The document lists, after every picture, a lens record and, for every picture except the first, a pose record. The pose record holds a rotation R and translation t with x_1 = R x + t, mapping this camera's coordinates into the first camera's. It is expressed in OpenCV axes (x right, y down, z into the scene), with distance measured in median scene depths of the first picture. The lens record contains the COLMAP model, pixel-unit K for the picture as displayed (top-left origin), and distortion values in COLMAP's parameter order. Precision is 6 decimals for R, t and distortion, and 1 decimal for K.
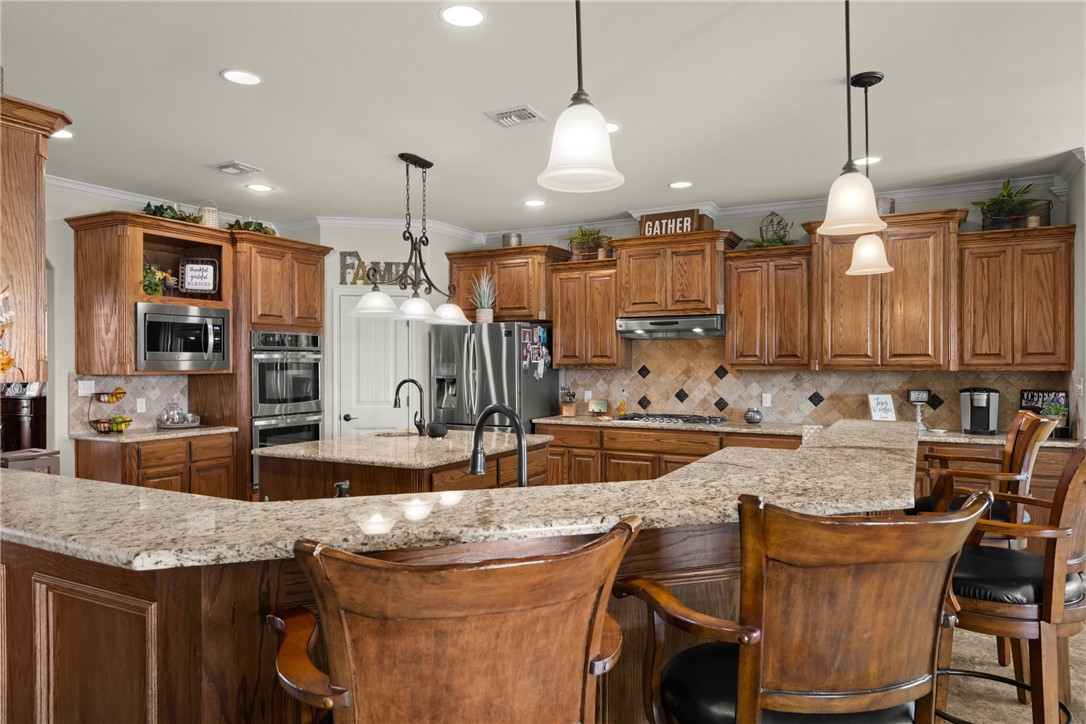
lens RADIAL K [[721.9, 0, 543.8], [0, 721.9, 359.6], [0, 0, 1]] dist [-0.009077, -0.001148]
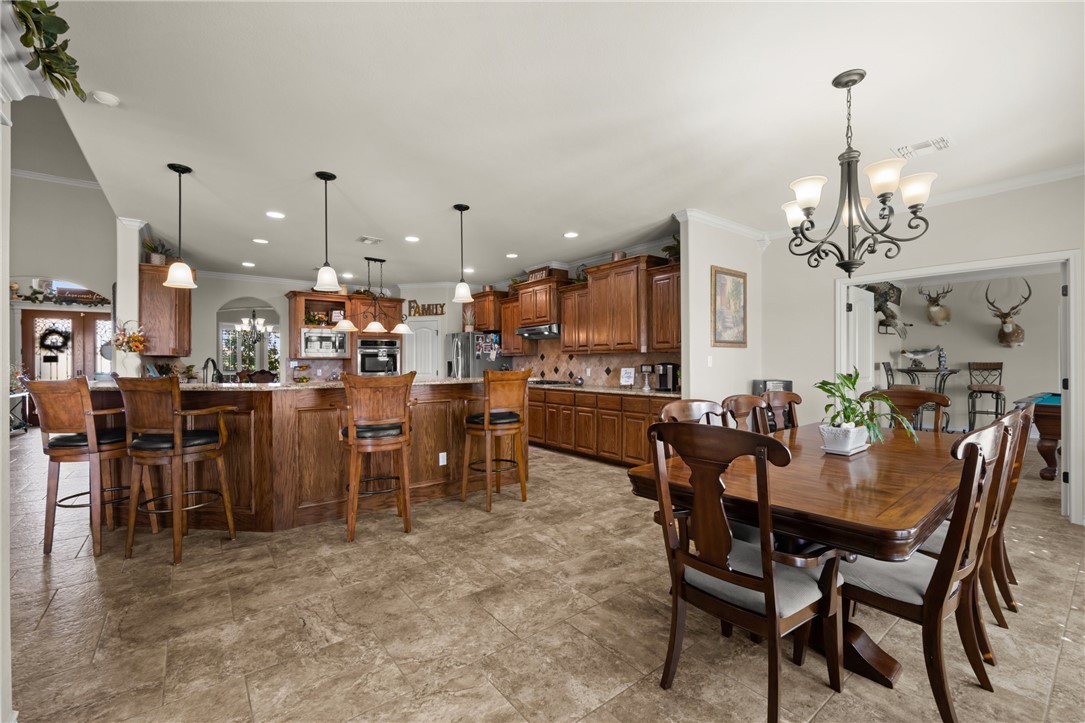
lens RADIAL K [[462.5, 0, 540.8], [0, 462.5, 359.5], [0, 0, 1]] dist [0.000899, 0.000278]
pose [[0.907734, -0.006082, -0.419501, 0.671279], [0.004400, 0.999978, -0.004977, 0.030634], [0.419522, 0.002672, 0.907741, -0.052281]]
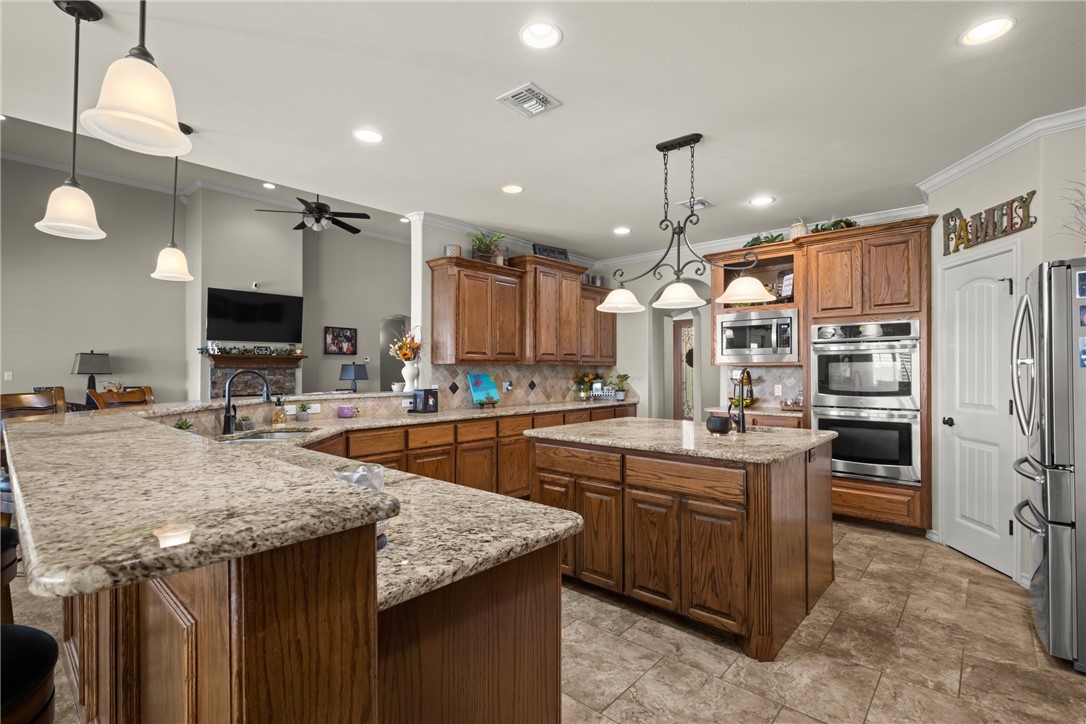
lens RADIAL K [[501.0, 0, 546.1], [0, 501.0, 367.0], [0, 0, 1]] dist [0.005794, 0.000408]
pose [[-0.245358, -0.004386, -0.969423, 0.403541], [0.000217, 0.999989, -0.004580, 0.024194], [0.969433, -0.001334, -0.245354, 0.763445]]
